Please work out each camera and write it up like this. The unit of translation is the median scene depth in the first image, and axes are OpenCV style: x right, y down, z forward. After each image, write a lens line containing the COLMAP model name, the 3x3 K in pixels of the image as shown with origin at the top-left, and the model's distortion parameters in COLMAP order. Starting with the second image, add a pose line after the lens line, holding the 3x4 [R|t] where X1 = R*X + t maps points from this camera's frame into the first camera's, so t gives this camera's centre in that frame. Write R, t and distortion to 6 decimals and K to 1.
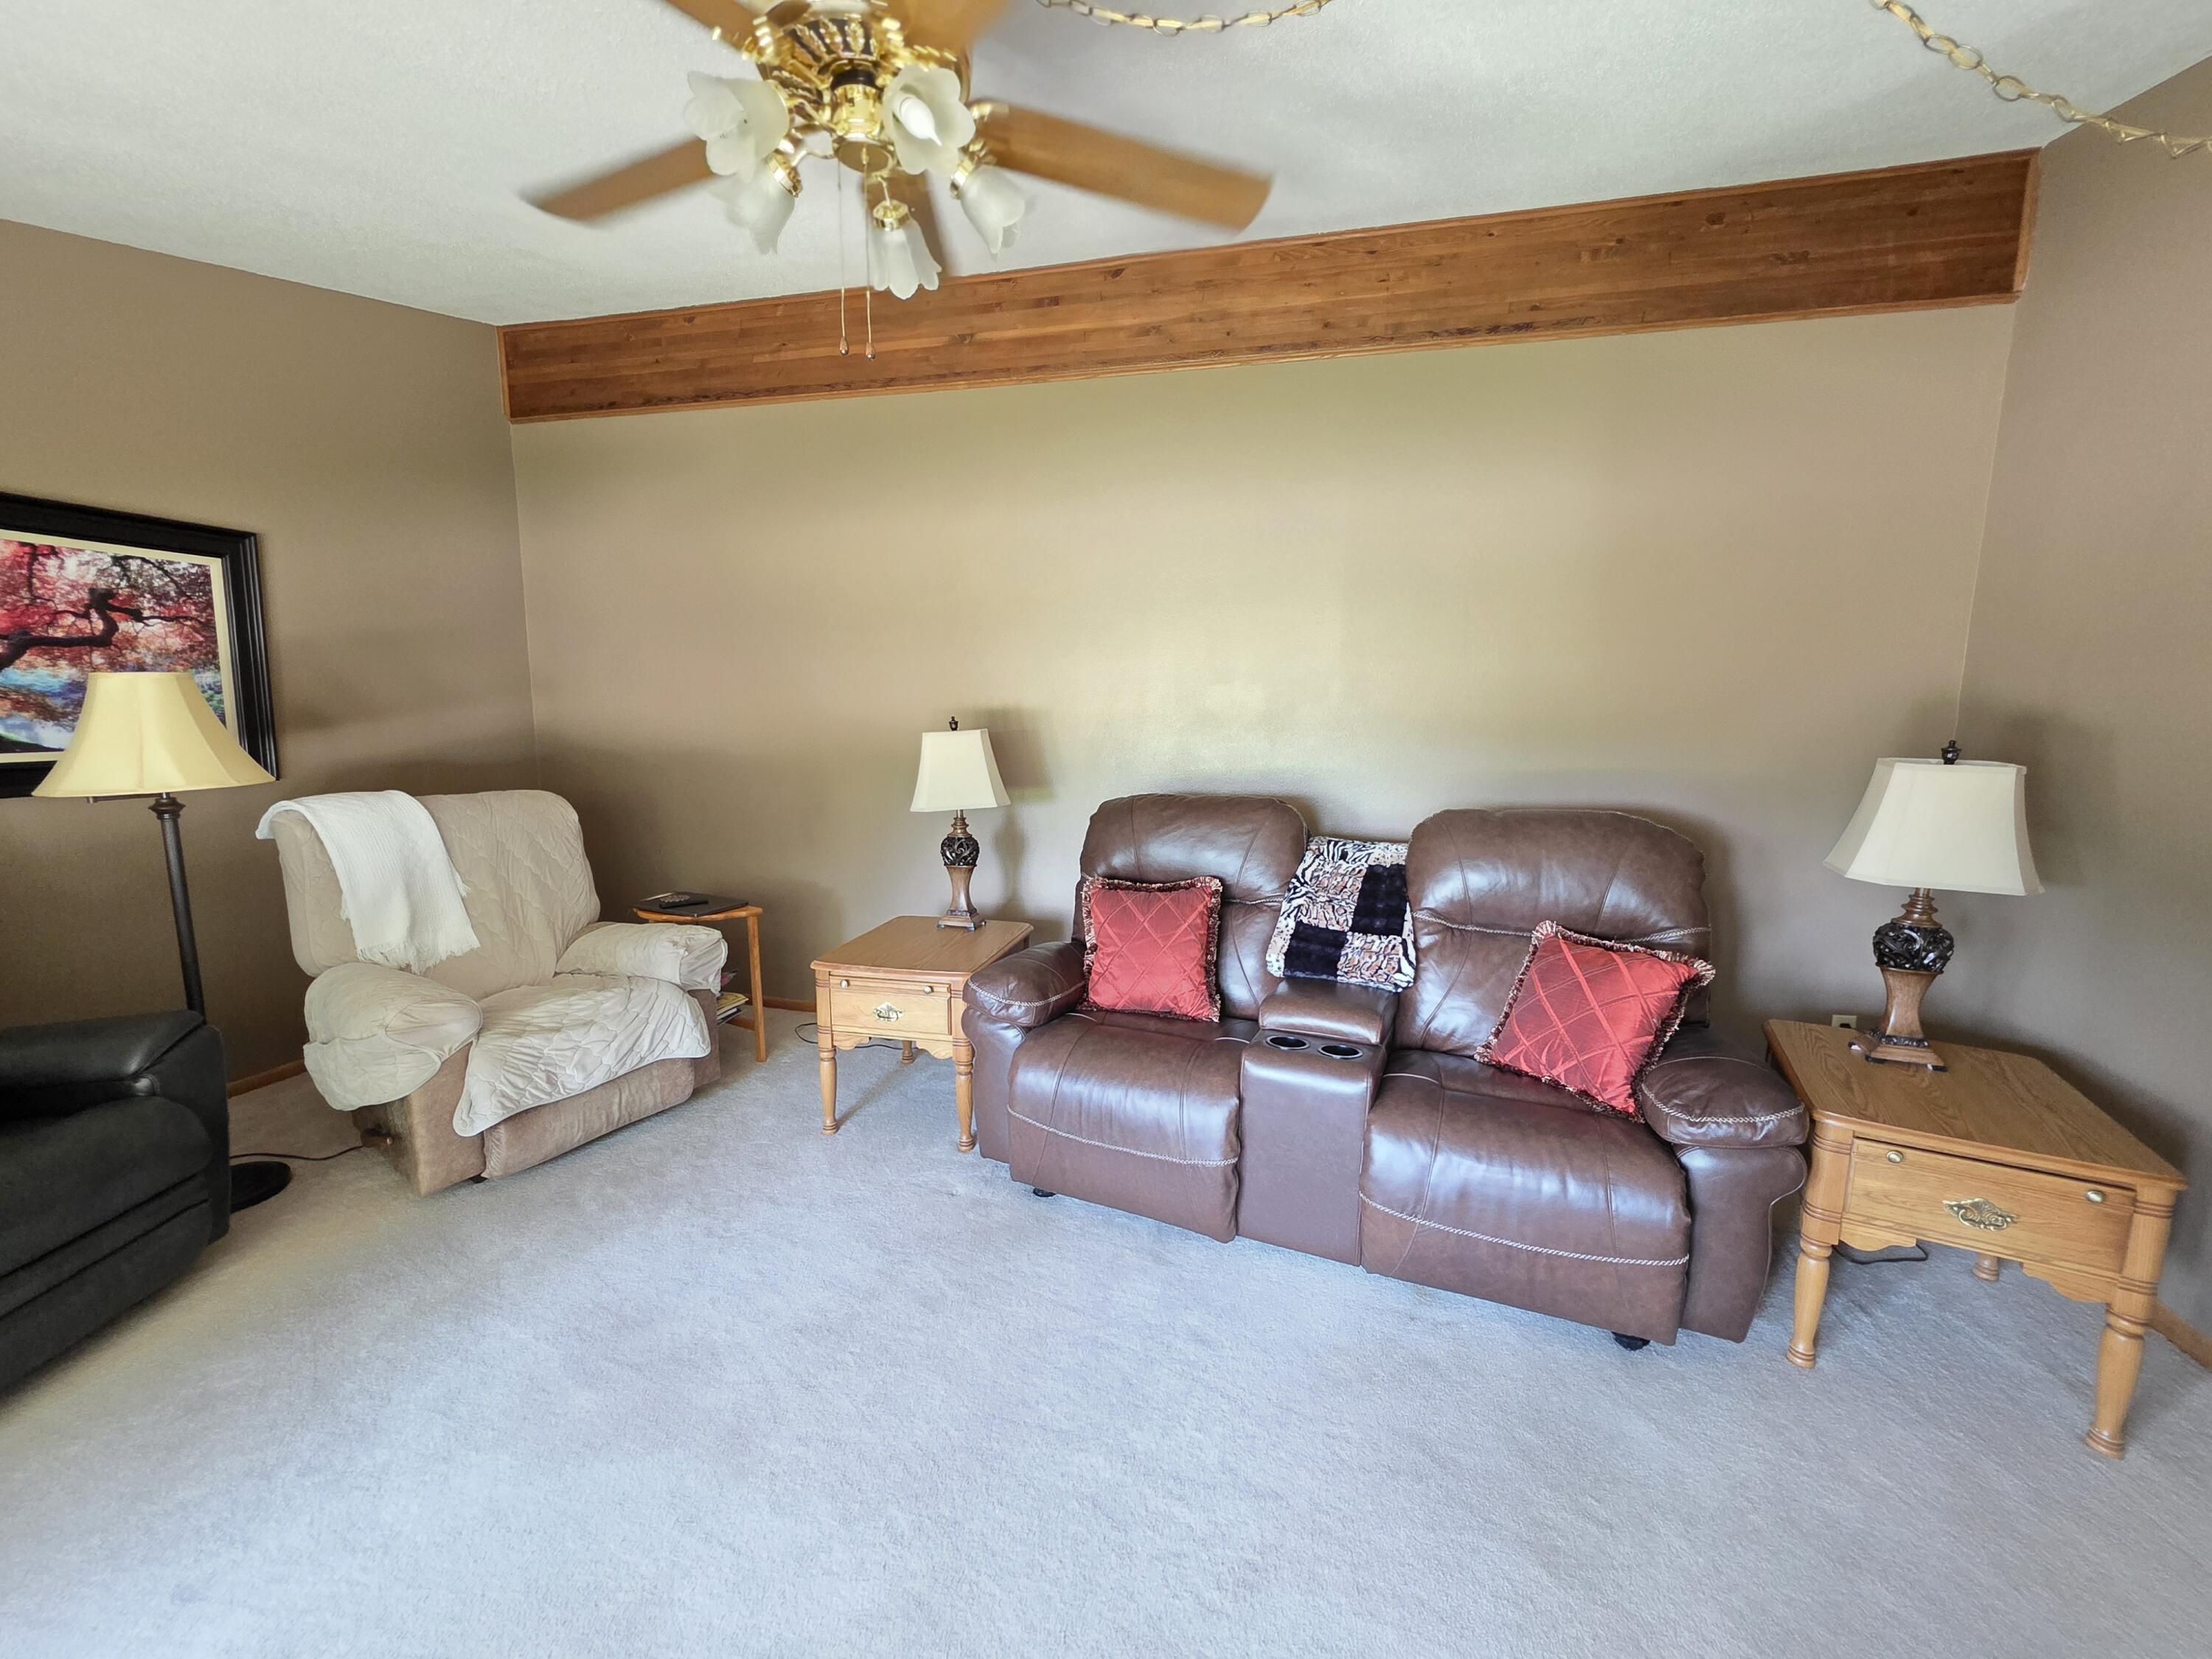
lens RADIAL K [[885.4, 0, 1120.9], [0, 885.4, 825.8], [0, 0, 1]] dist [0.000448, 0.000308]
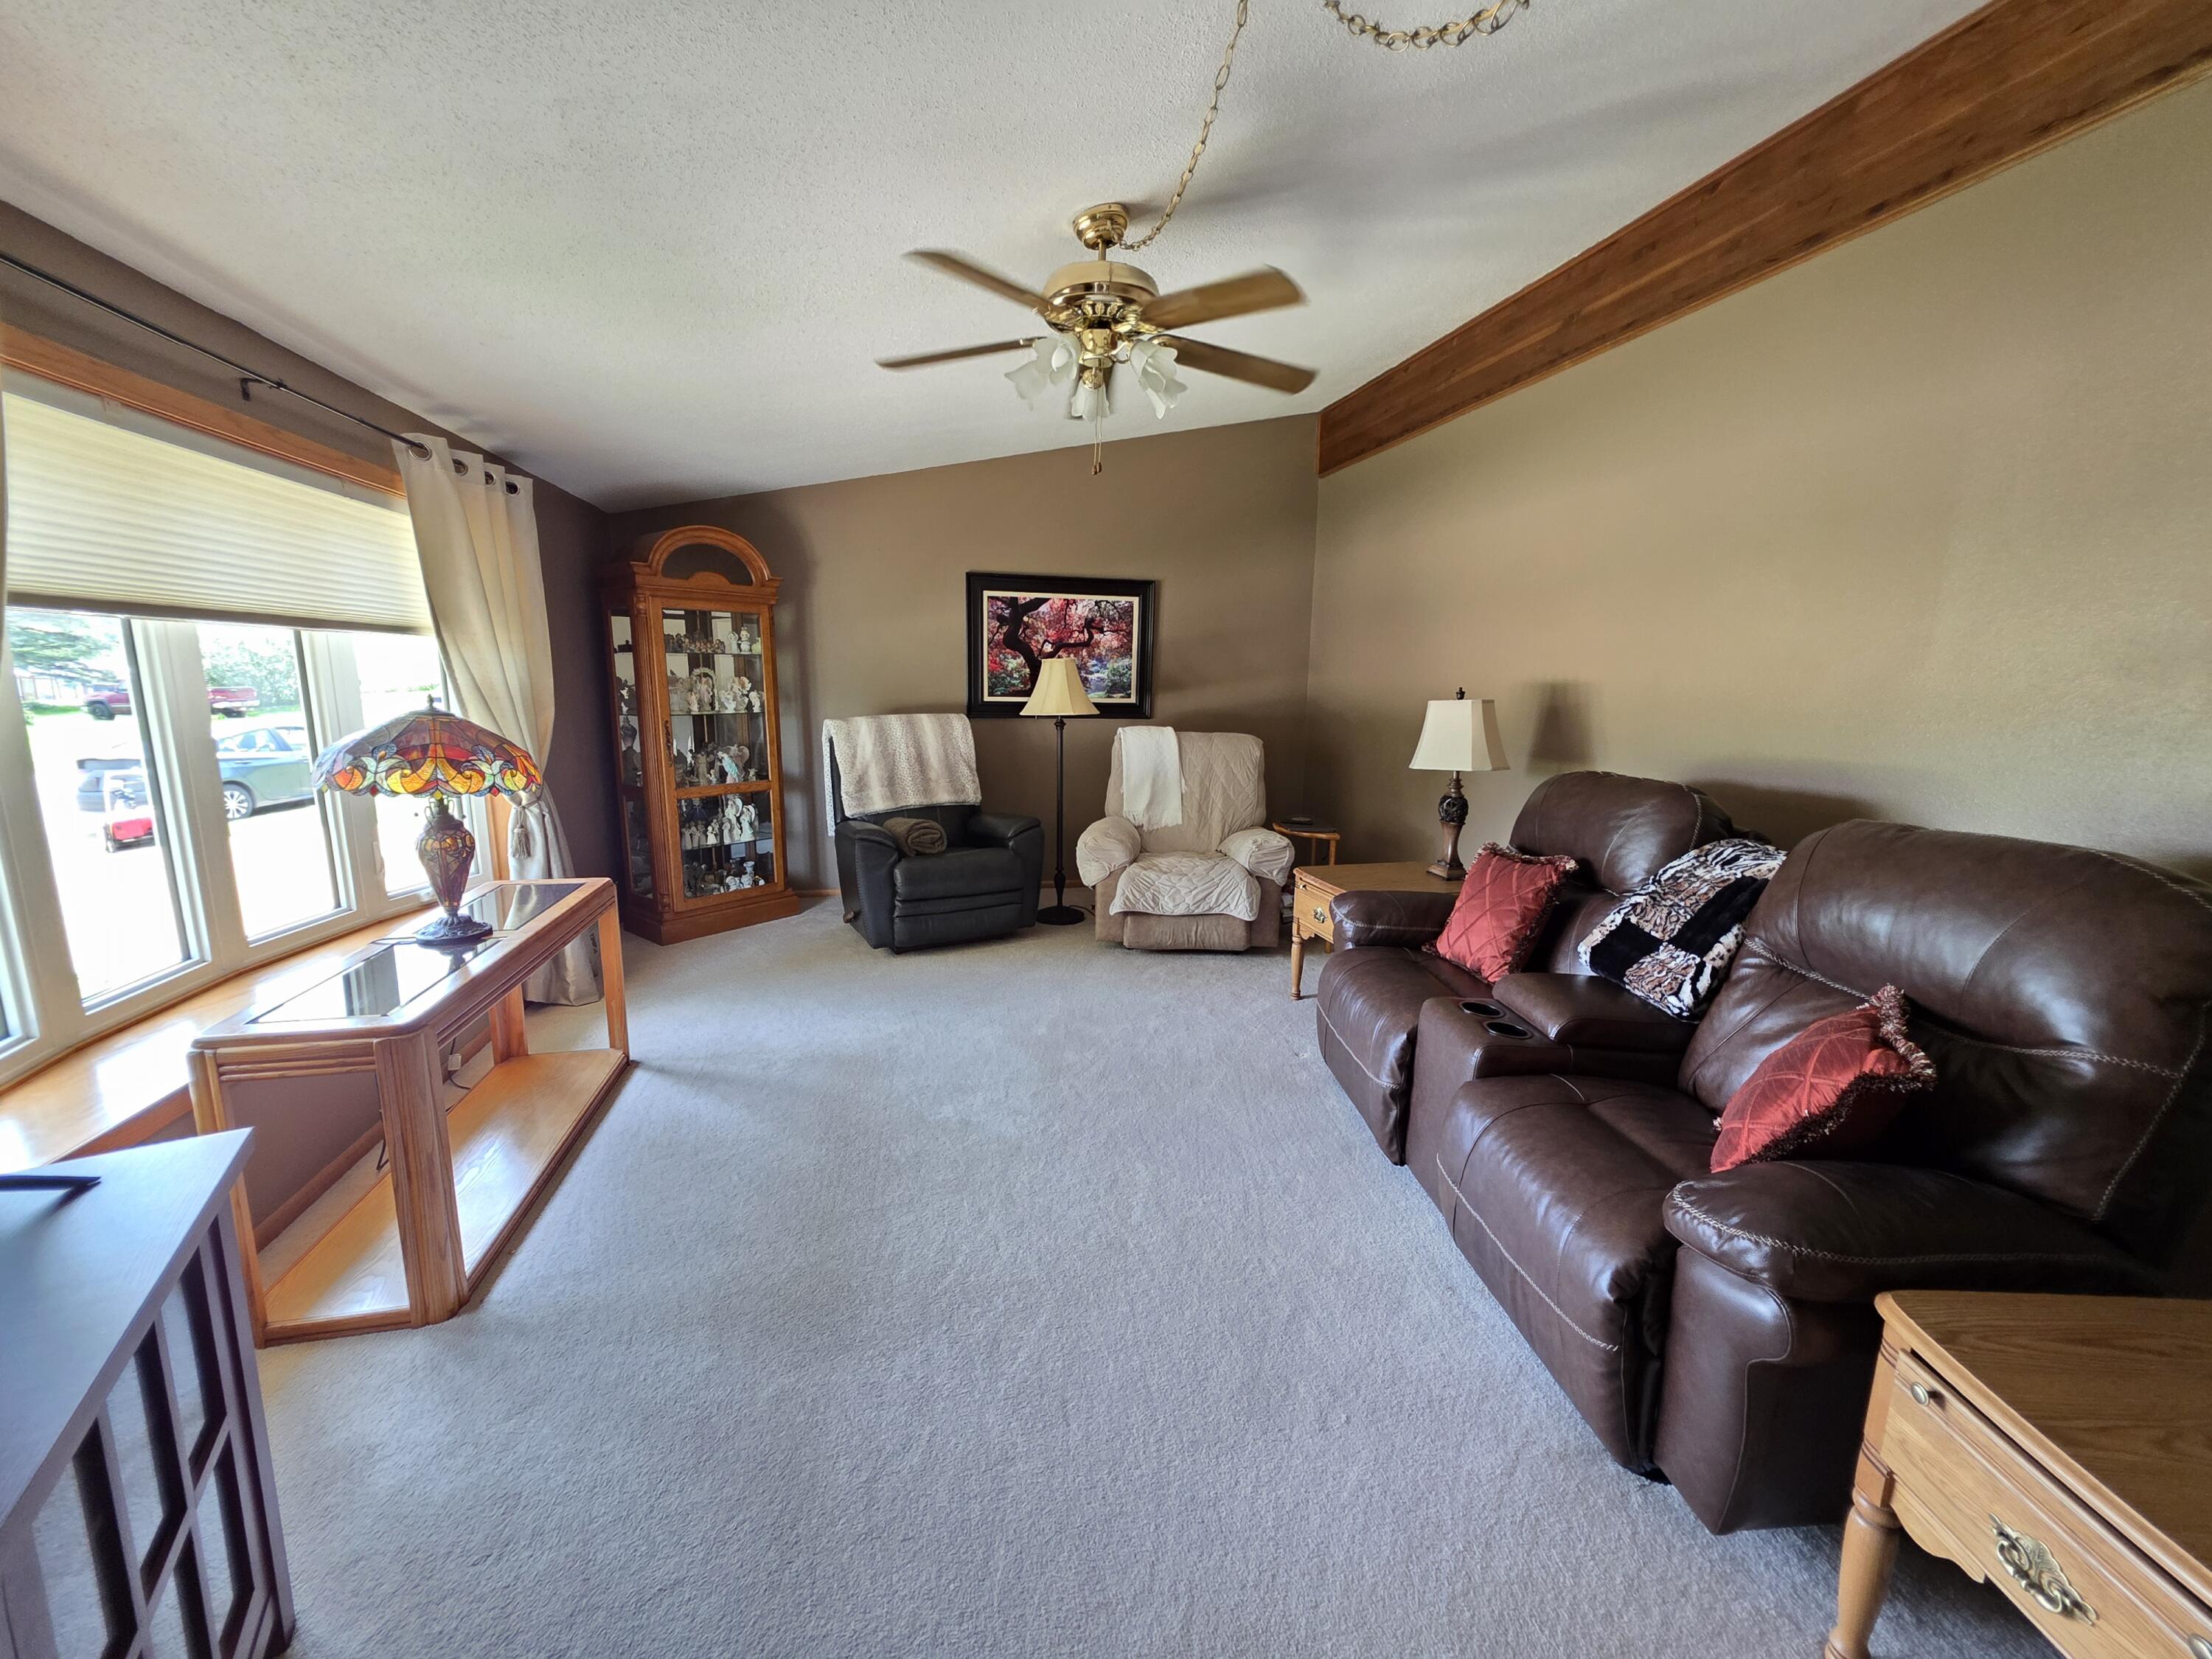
lens RADIAL K [[885.4, 0, 1120.9], [0, 885.4, 825.8], [0, 0, 1]] dist [0.000448, 0.000308]
pose [[0.470829, 0.147622, -0.869786, 0.684923], [-0.131562, 0.986626, 0.096235, -0.003593], [0.872360, 0.069121, 0.483953, 0.114246]]
